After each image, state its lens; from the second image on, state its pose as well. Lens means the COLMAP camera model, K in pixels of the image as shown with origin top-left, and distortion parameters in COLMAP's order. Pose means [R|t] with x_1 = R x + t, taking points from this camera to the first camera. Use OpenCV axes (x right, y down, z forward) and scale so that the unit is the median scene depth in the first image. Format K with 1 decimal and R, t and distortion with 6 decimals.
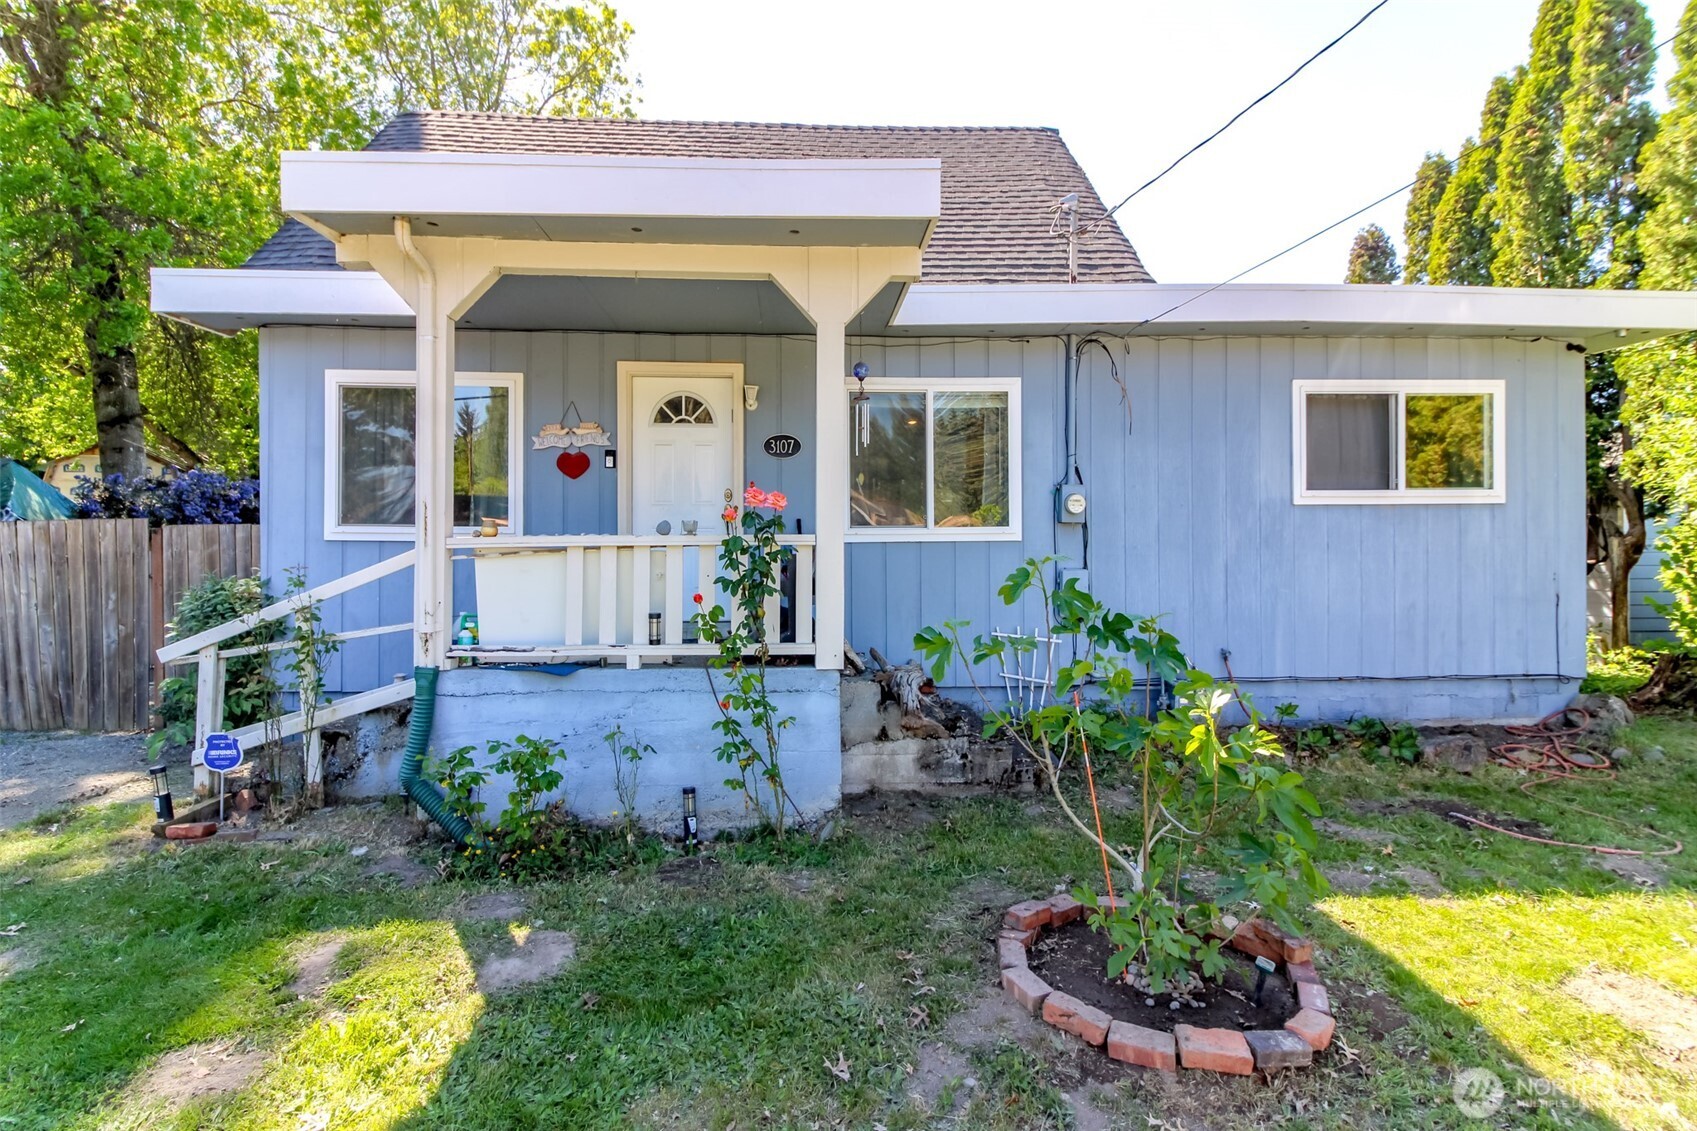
lens RADIAL K [[783.6, 0, 829.6], [0, 783.6, 542.4], [0, 0, 1]] dist [0.019693, -0.011254]
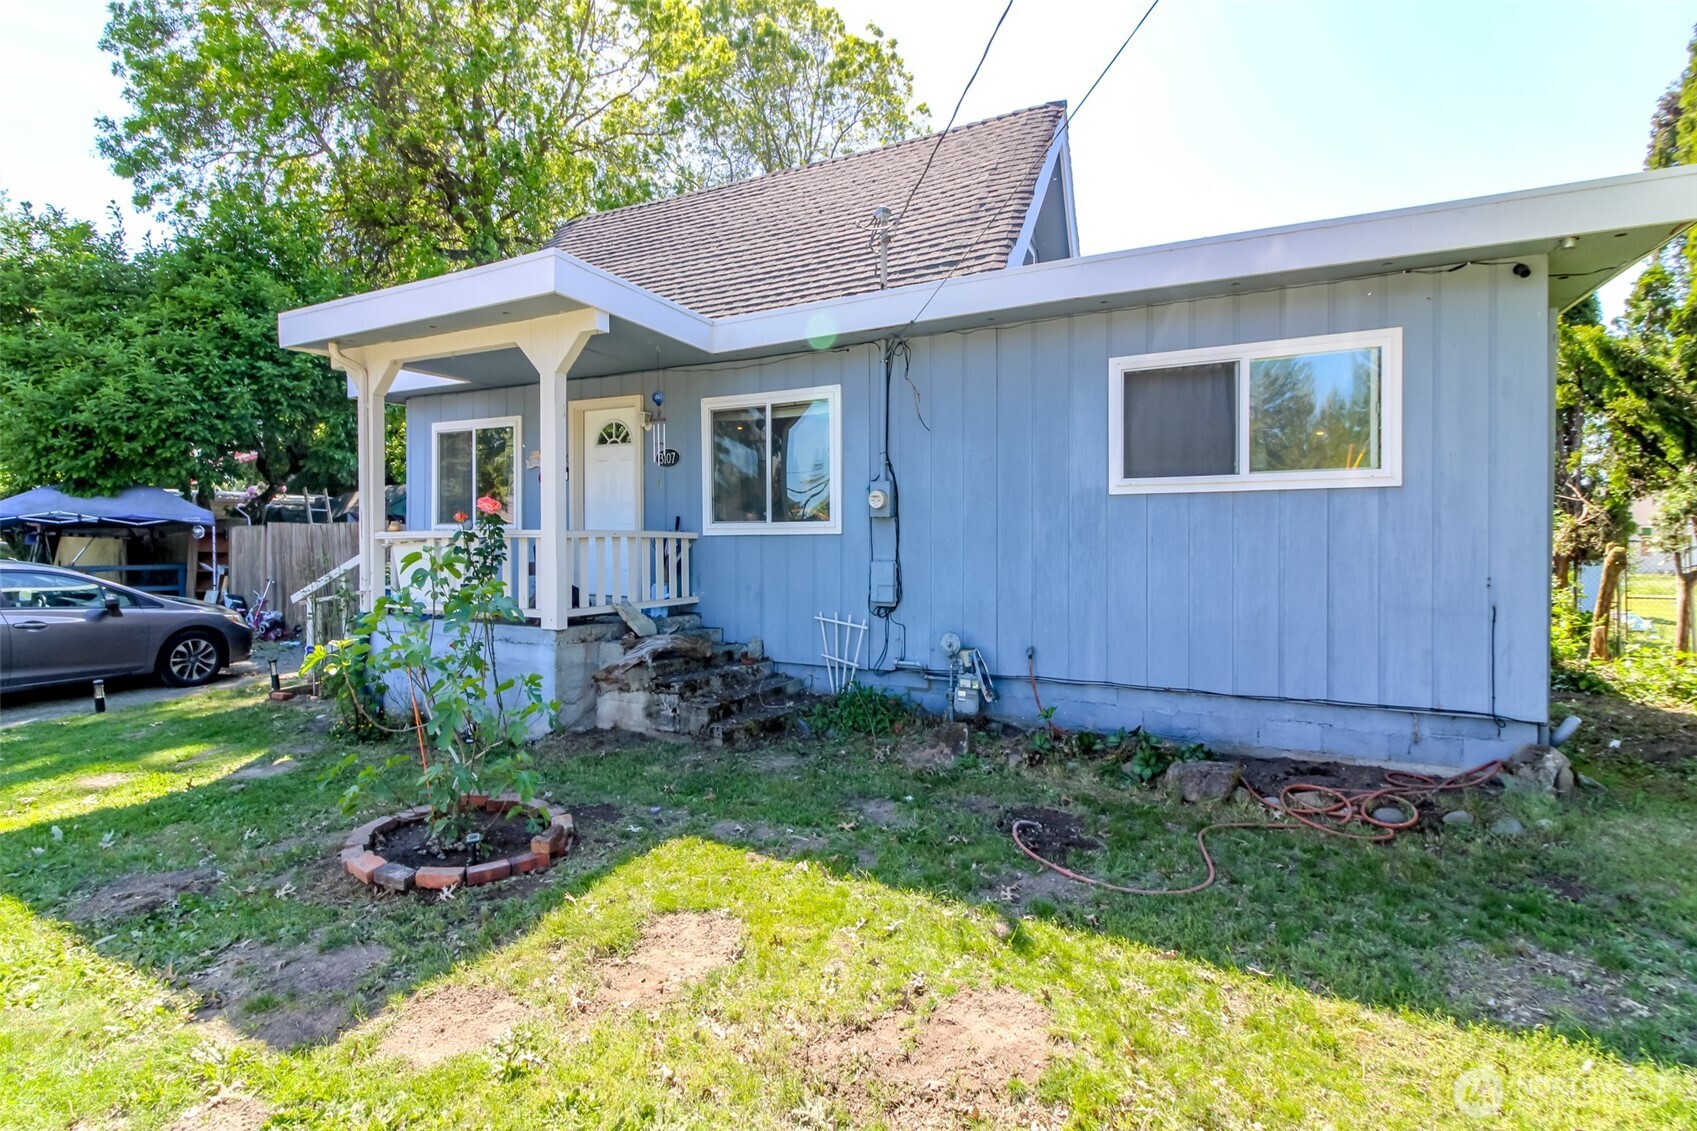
lens RADIAL K [[783.6, 0, 829.6], [0, 783.6, 542.4], [0, 0, 1]] dist [0.019693, -0.011254]
pose [[0.867293, 0.005894, -0.497763, 0.763223], [0.000412, 0.999921, 0.012557, -0.004205], [0.497797, -0.011095, 0.867222, 0.045651]]
